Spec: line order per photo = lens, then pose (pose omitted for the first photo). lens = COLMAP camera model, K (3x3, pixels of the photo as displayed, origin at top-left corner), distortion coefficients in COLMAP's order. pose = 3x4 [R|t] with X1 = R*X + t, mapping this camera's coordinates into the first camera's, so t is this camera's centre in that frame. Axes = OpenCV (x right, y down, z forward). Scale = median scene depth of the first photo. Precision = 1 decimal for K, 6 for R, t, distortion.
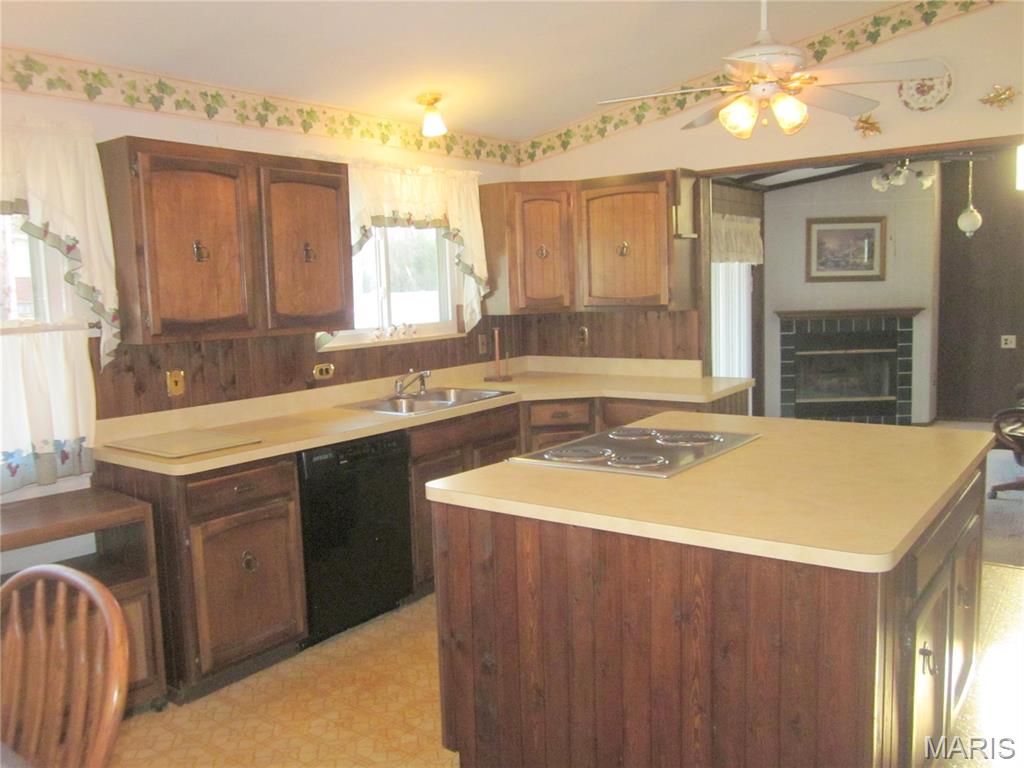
lens RADIAL K [[848.1, 0, 513.4], [0, 848.1, 381.3], [0, 0, 1]] dist [-0.036917, 0.007303]
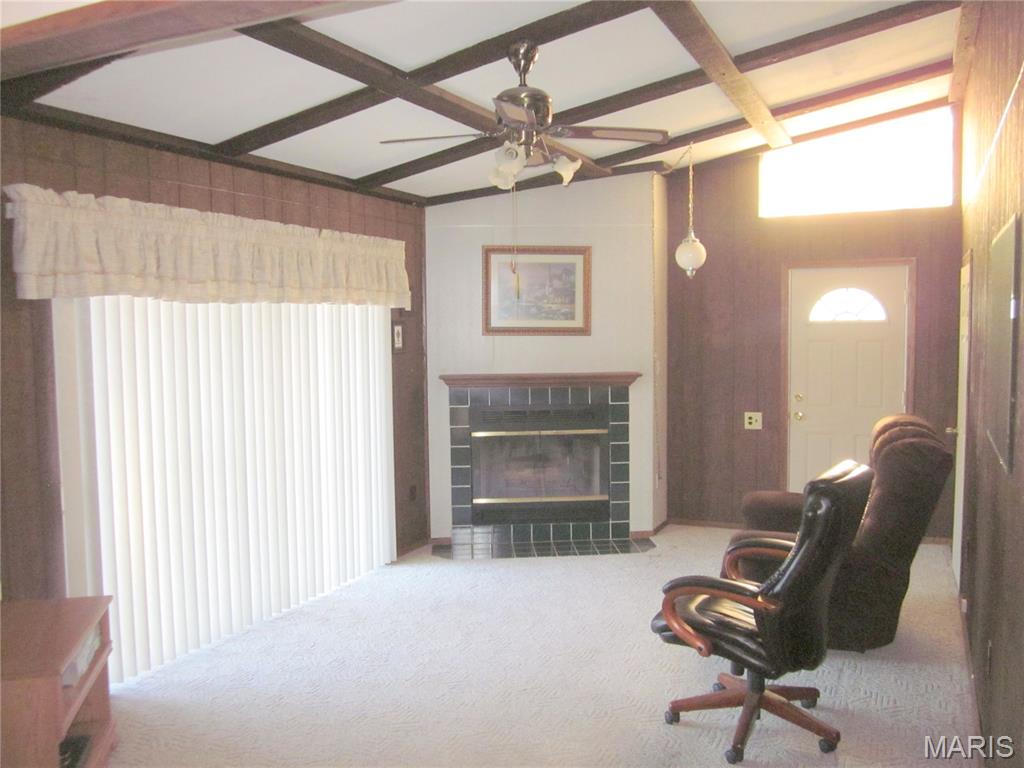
lens RADIAL K [[848.1, 0, 509.9], [0, 848.1, 377.7], [0, 0, 1]] dist [-0.036917, 0.007303]
pose [[0.982739, 0.014745, 0.184408, 0.238688], [-0.004366, 0.998390, -0.056560, -0.041621], [-0.184945, 0.054779, 0.981221, 0.300351]]
